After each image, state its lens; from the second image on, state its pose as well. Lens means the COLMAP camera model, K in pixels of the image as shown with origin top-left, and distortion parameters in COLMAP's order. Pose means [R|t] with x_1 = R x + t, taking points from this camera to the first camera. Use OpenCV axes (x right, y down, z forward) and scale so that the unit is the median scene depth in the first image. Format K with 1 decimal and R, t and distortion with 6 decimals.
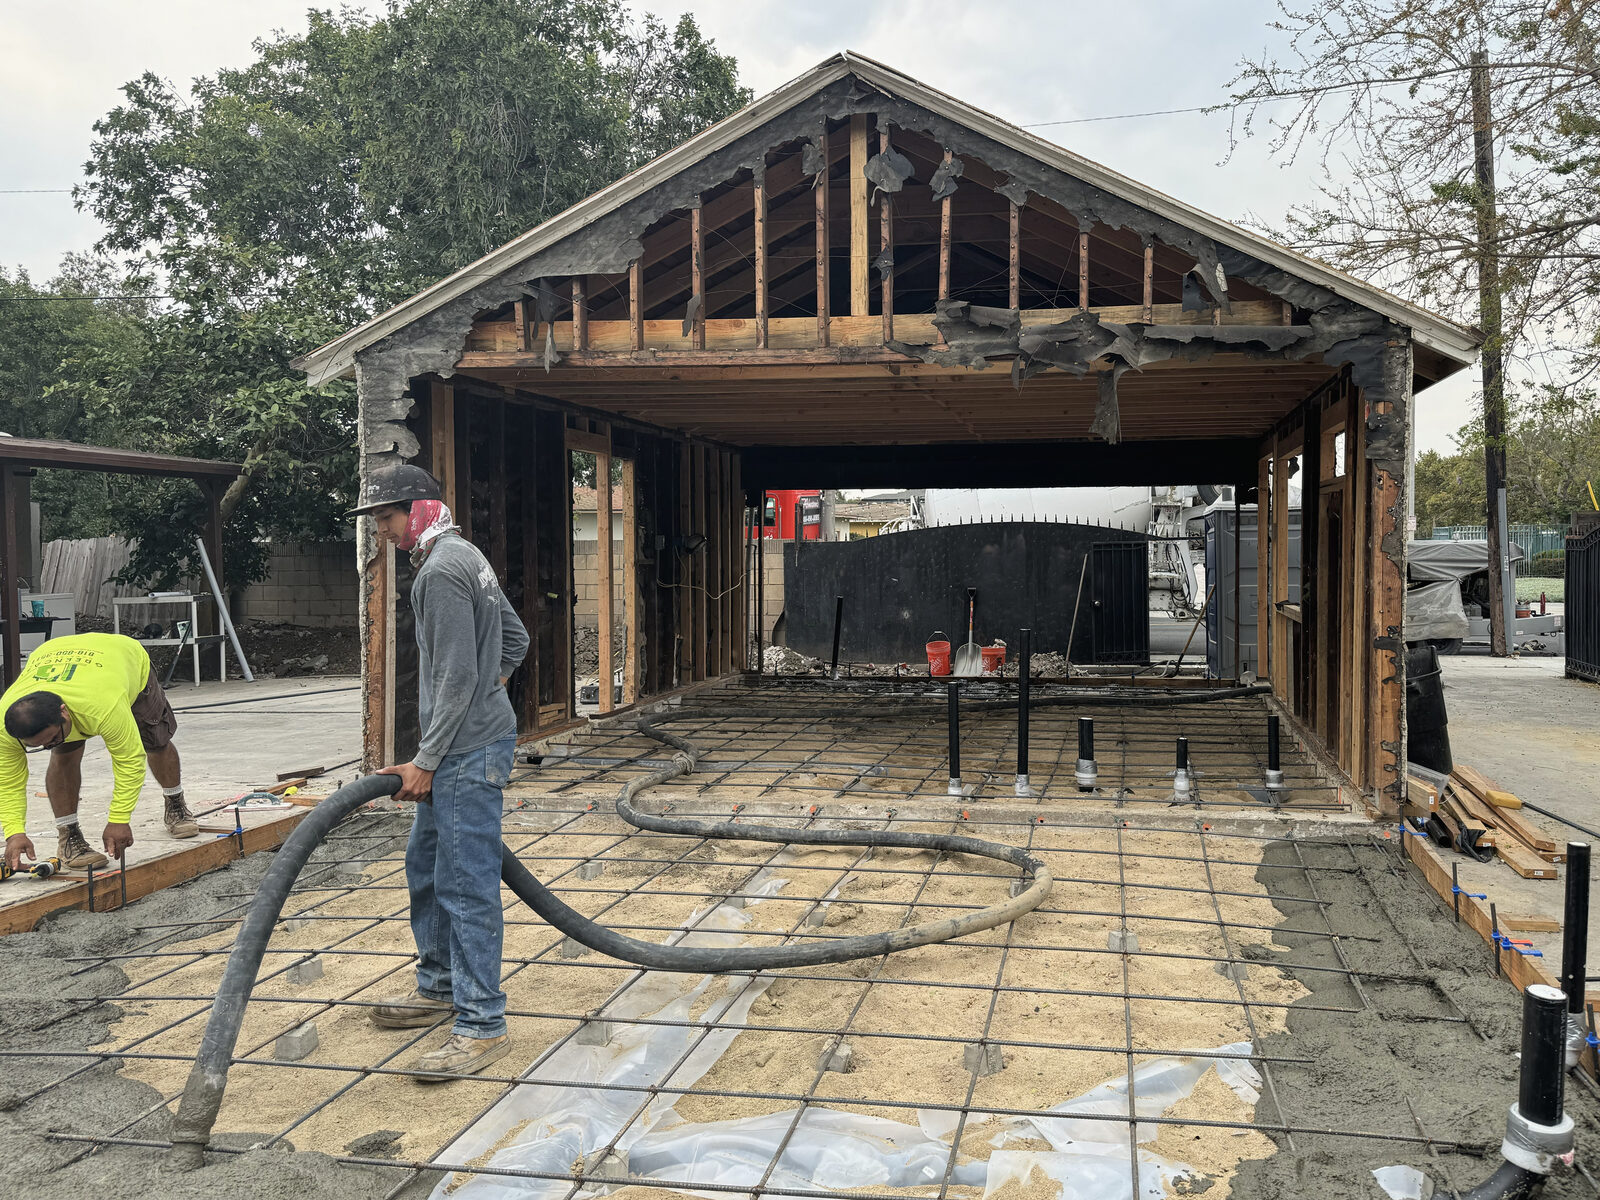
lens RADIAL K [[1198.3, 0, 800.0], [0, 1198.3, 600.0], [0, 0, 1]] dist [0.031015, 0.000451]
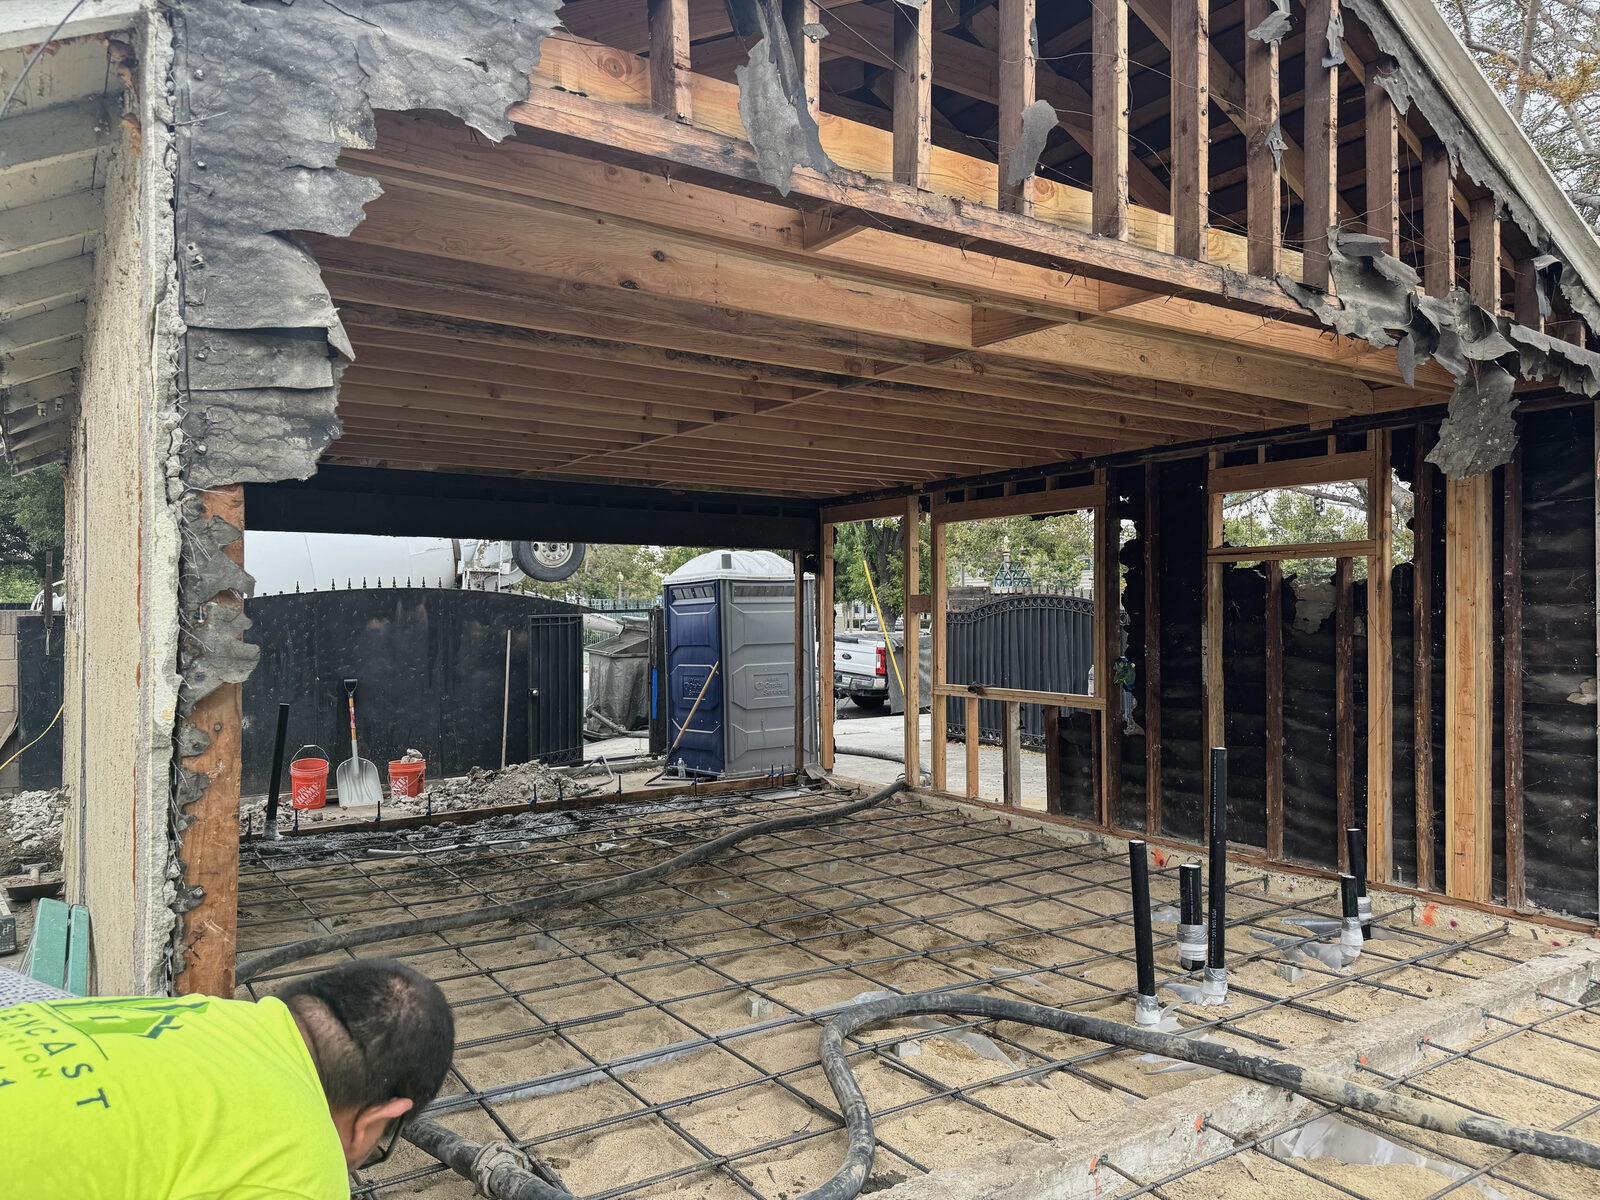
lens RADIAL K [[1240.5, 0, 800.0], [0, 1240.5, 600.0], [0, 0, 1]] dist [-0.004946, -0.002415]
pose [[0.691739, 0.005113, 0.722129, -0.235366], [0.037112, 0.998402, -0.042619, -0.018461], [-0.721193, 0.056280, 0.690444, 0.342317]]
